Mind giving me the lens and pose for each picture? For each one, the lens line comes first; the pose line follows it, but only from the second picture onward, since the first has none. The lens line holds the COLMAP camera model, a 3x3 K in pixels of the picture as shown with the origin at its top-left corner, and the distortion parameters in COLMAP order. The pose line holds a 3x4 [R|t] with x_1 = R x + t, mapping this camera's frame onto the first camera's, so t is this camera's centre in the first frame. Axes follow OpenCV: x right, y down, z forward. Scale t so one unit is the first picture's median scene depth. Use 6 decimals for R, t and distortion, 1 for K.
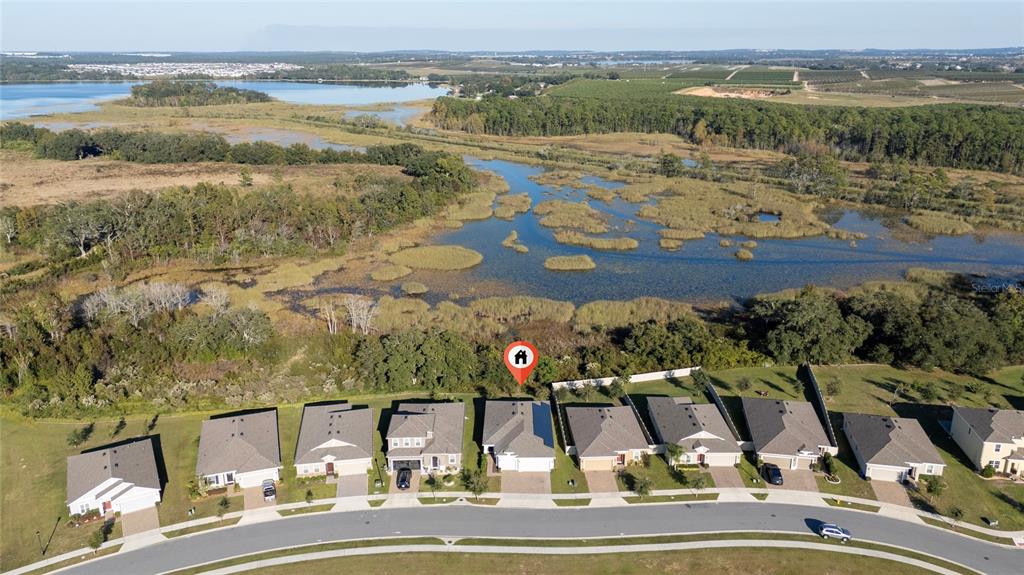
lens RADIAL K [[747.2, 0, 512.0], [0, 747.2, 287.5], [0, 0, 1]] dist [0.064451, -0.066516]
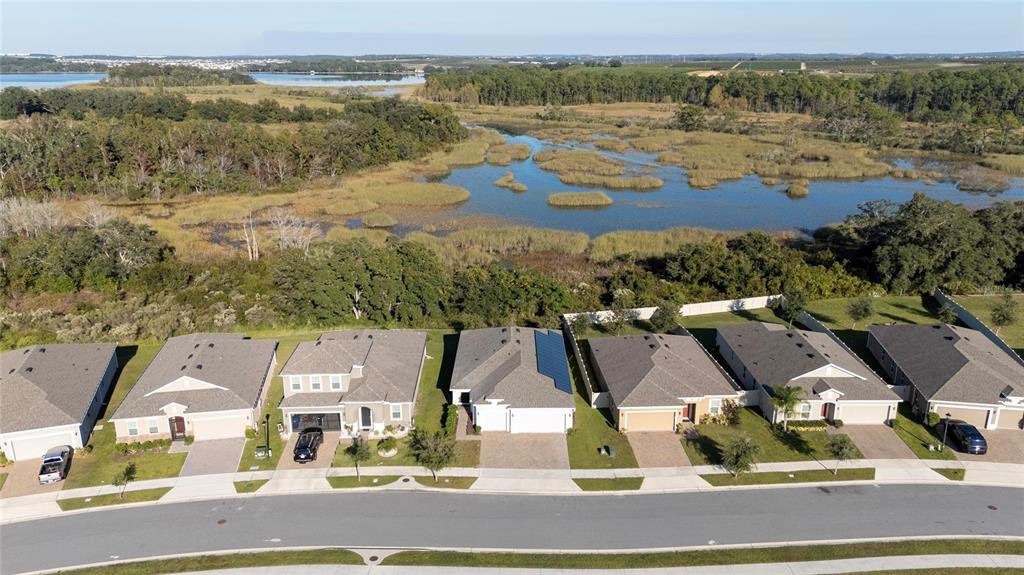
lens RADIAL K [[747.2, 0, 512.0], [0, 747.2, 287.5], [0, 0, 1]] dist [0.064451, -0.066516]
pose [[0.999998, -0.000576, 0.002101, 0.006211], [0.000592, 0.999969, -0.007898, 0.105839], [-0.002097, 0.007900, 0.999967, 0.325390]]
